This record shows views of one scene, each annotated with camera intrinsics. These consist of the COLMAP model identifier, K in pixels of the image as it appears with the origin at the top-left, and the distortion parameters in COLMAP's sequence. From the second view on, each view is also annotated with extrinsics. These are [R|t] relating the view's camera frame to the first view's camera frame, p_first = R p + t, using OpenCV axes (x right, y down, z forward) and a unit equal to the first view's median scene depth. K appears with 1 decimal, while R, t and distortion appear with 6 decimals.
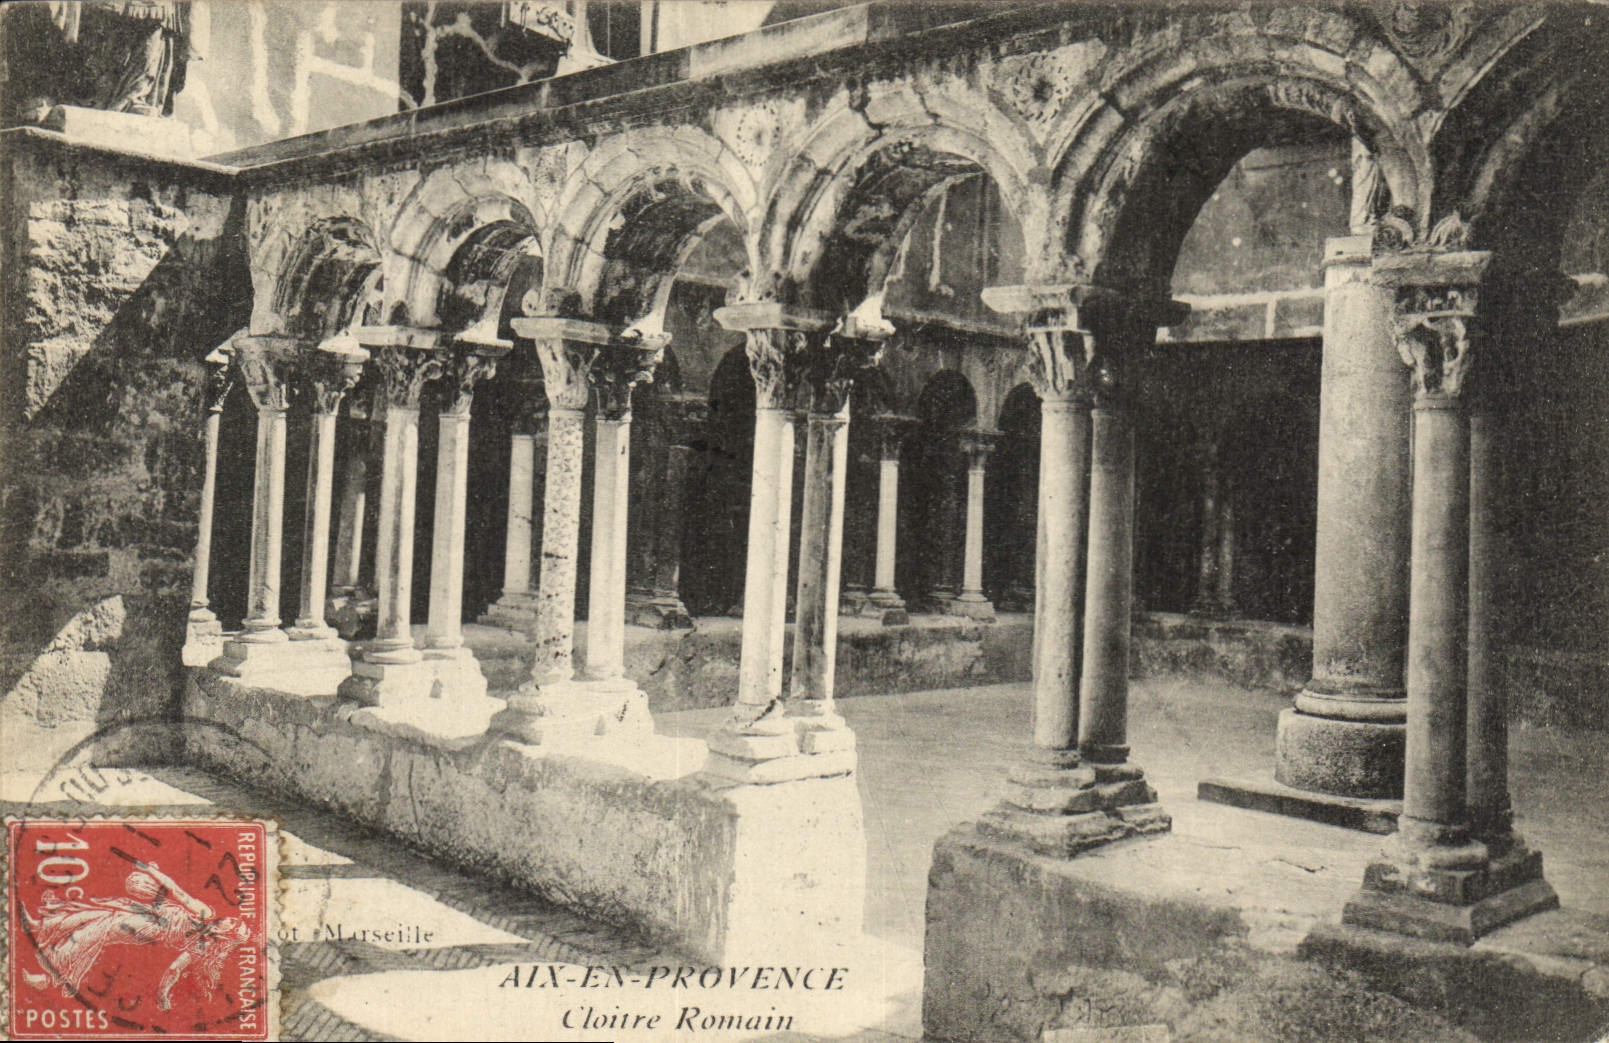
lens RADIAL K [[1683.2, 0, 804.2], [0, 1683.2, 447.3], [0, 0, 1]] dist [0.003025, 0.007453]
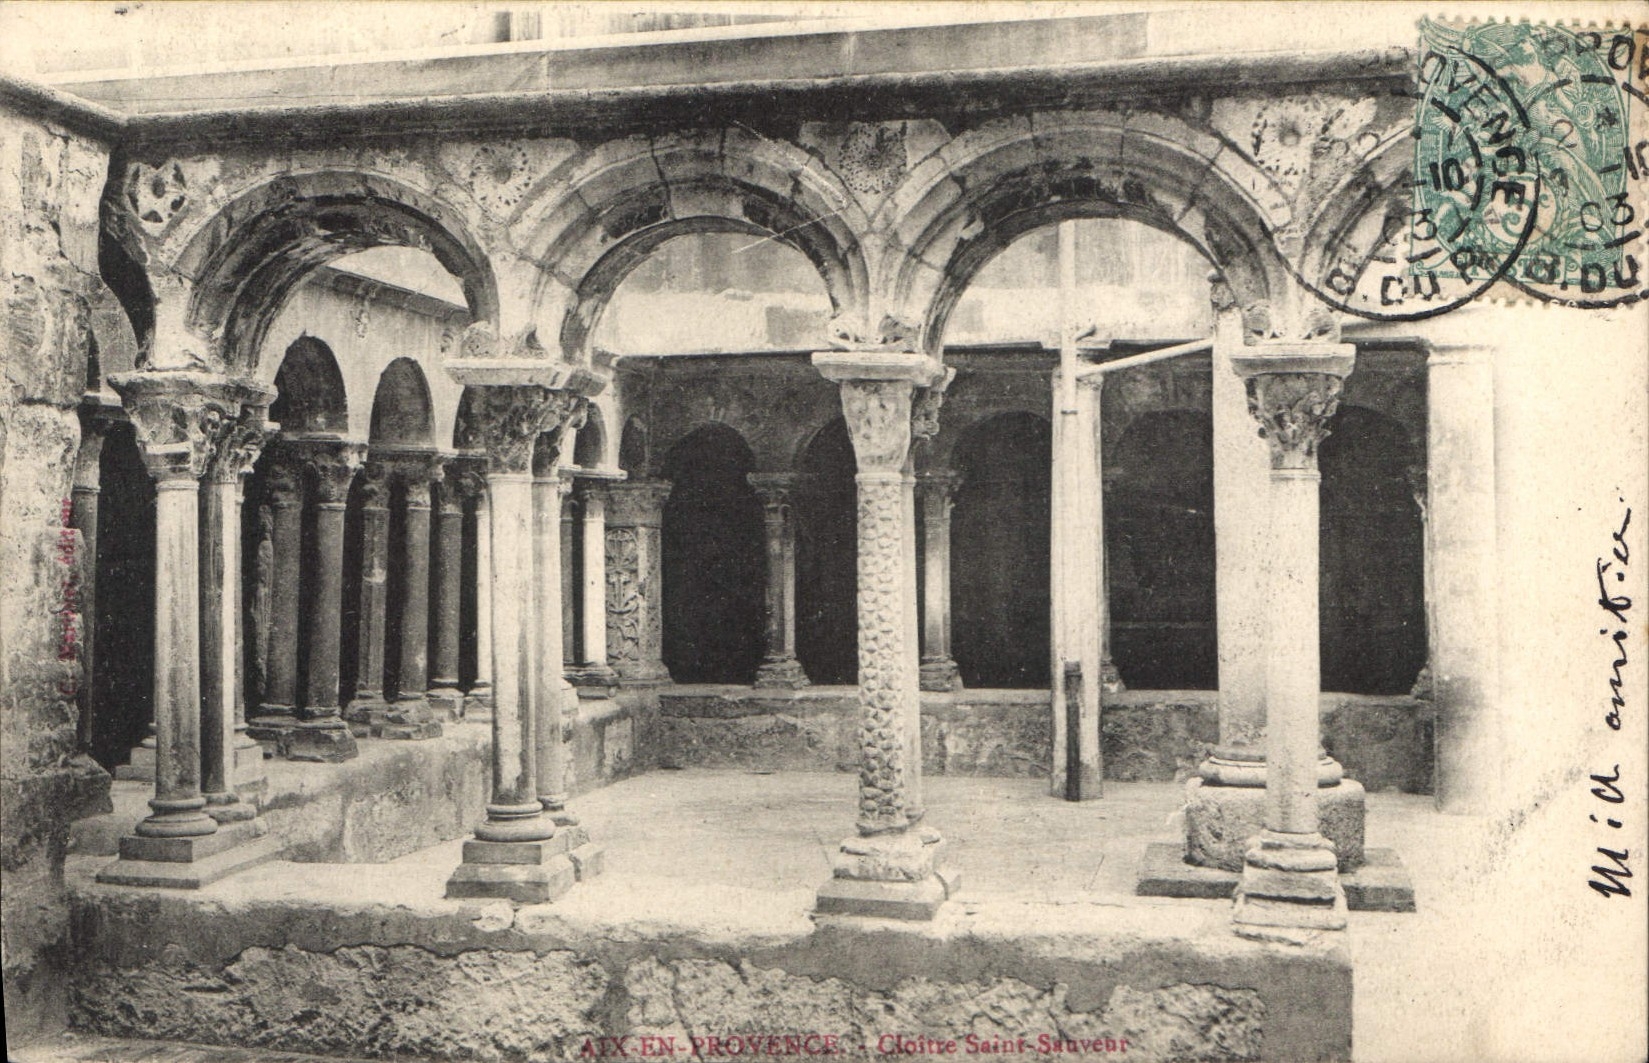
lens RADIAL K [[2209.5, 0, 782.7], [0, 2209.5, 438.8], [0, 0, 1]] dist [0.016411, 0.002714]
pose [[0.873228, -0.023333, 0.486753, -0.572573], [0.028488, 0.999589, -0.003192, -0.031414], [-0.486479, 0.016654, 0.873534, 0.134719]]
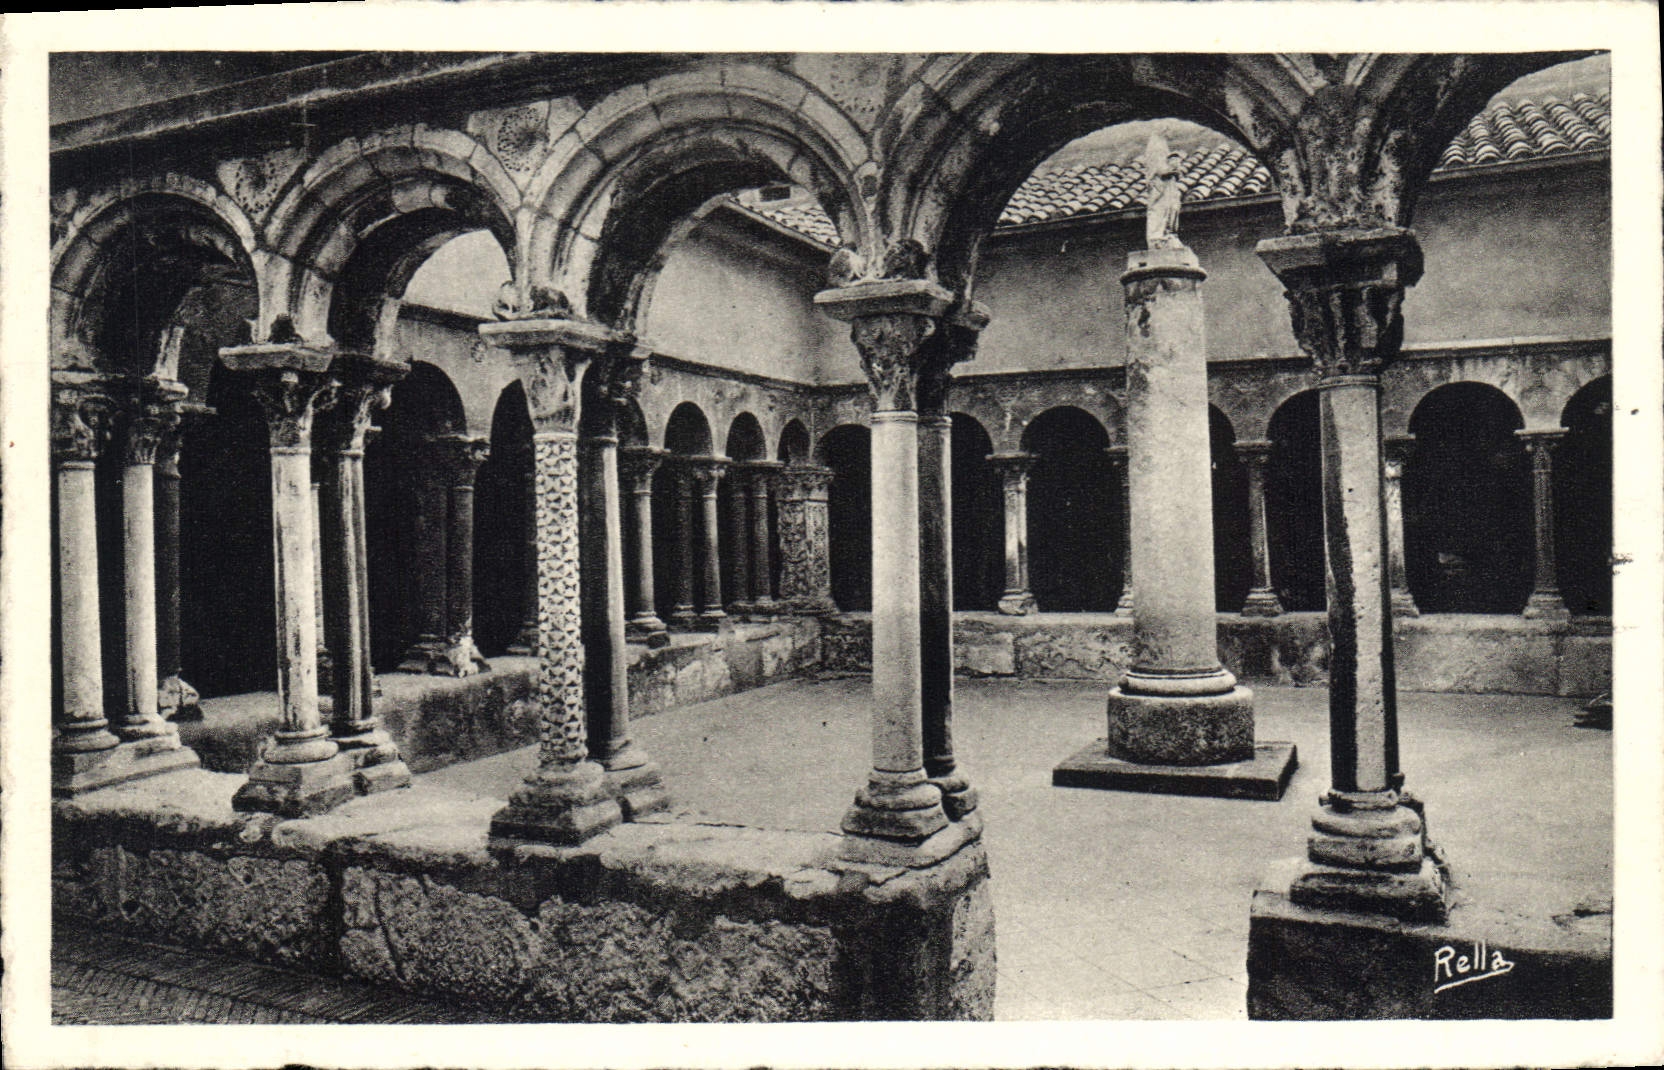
lens RADIAL K [[1388.0, 0, 832.0], [0, 1388.0, 535.0], [0, 0, 1]] dist [0.001972, -0.006493]
pose [[0.947011, -0.070596, 0.313346, -0.198163], [0.058425, 0.997133, 0.048077, 0.001810], [-0.315841, -0.027222, 0.948421, 0.272494]]
